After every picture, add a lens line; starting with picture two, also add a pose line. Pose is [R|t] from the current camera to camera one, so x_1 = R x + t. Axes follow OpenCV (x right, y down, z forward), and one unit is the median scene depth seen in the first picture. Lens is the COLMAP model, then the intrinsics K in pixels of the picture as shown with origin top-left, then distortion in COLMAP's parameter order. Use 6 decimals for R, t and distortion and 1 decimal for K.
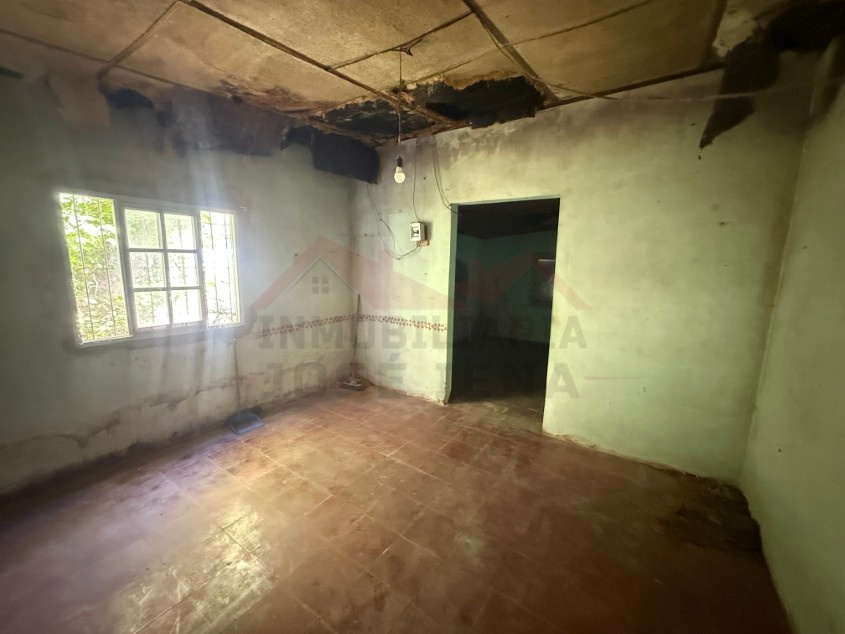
lens RADIAL K [[338.1, 0, 420.5], [0, 338.1, 316.6], [0, 0, 1]] dist [0.001663, 0.000350]
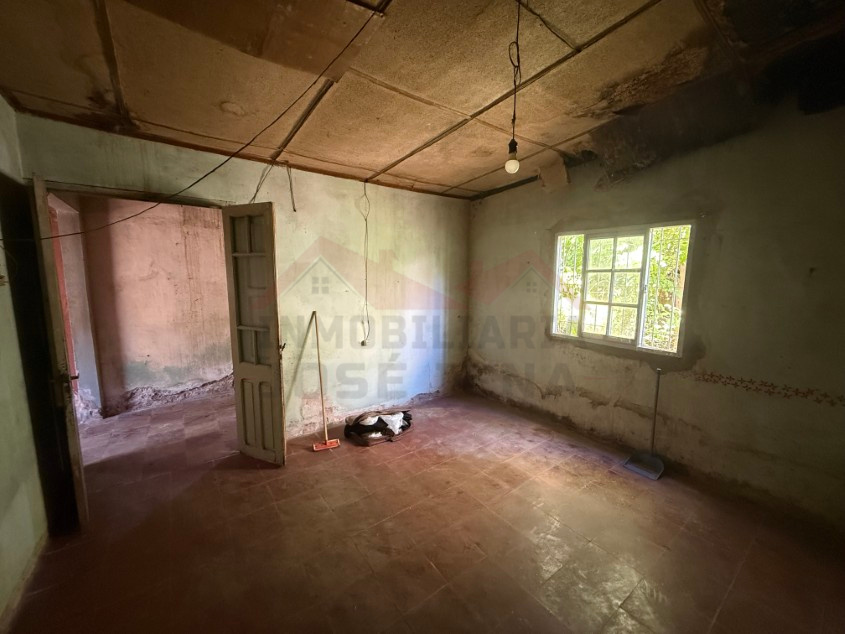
lens RADIAL K [[338.1, 0, 420.7], [0, 338.1, 317.7], [0, 0, 1]] dist [0.001663, 0.000350]
pose [[-0.335729, 0.104179, -0.936180, 0.554774], [-0.157216, 0.973727, 0.164738, -0.131088], [0.928746, 0.202490, -0.310530, 0.812941]]
